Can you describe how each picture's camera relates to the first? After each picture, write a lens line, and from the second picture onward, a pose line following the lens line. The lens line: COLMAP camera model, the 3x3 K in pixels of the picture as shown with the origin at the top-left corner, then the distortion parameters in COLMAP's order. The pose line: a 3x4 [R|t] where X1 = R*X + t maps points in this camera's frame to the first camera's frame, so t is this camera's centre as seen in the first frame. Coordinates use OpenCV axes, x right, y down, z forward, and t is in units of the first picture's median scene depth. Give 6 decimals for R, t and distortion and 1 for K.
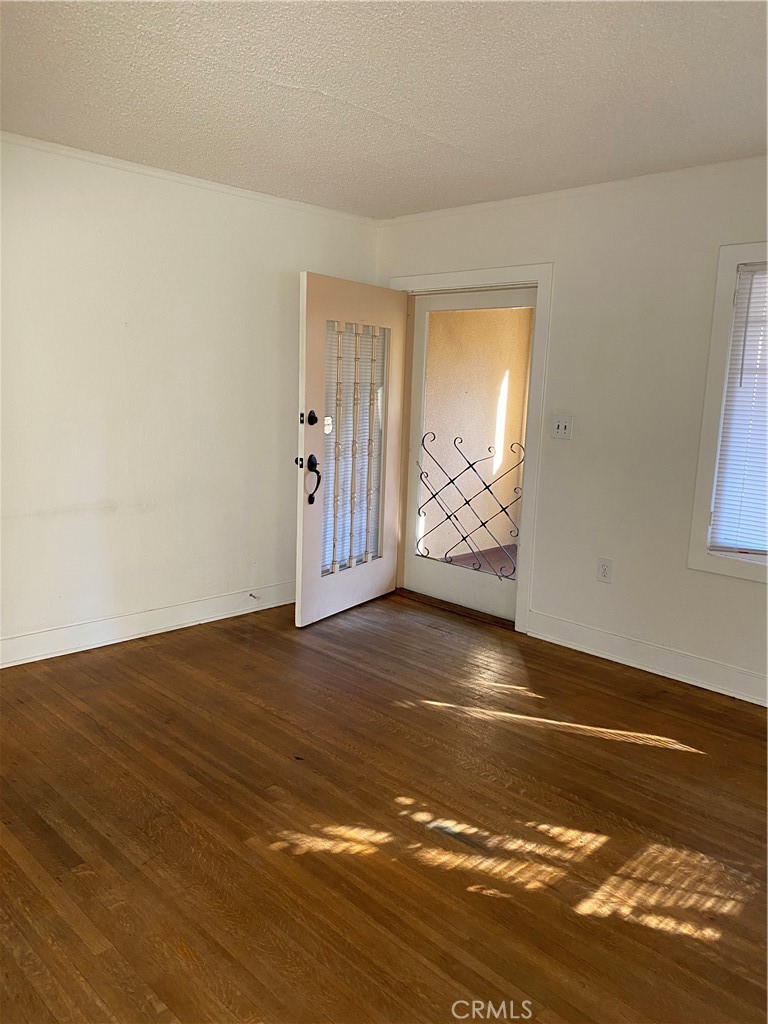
lens RADIAL K [[771.1, 0, 384.0], [0, 771.1, 512.0], [0, 0, 1]] dist [-0.011555, -0.002441]
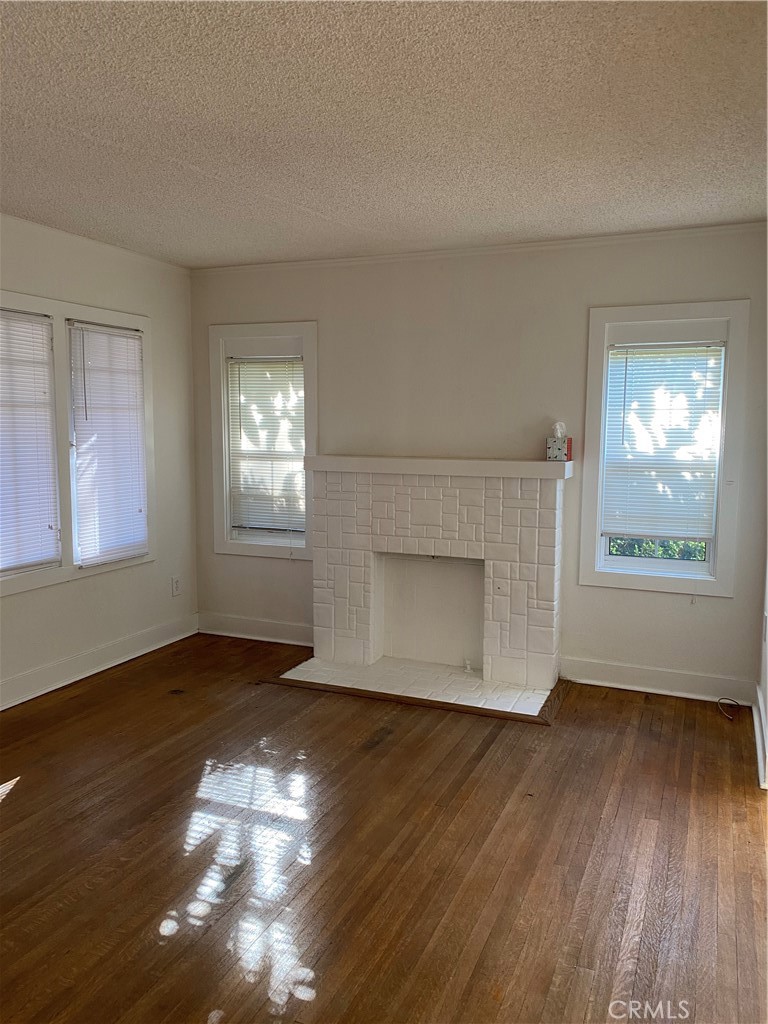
lens RADIAL K [[771.1, 0, 384.0], [0, 771.1, 512.0], [0, 0, 1]] dist [-0.011555, -0.002441]
pose [[-0.360433, -0.143808, 0.921633, -0.829506], [0.142442, 0.967970, 0.206745, -0.216125], [-0.921845, 0.205797, -0.328404, 1.058493]]
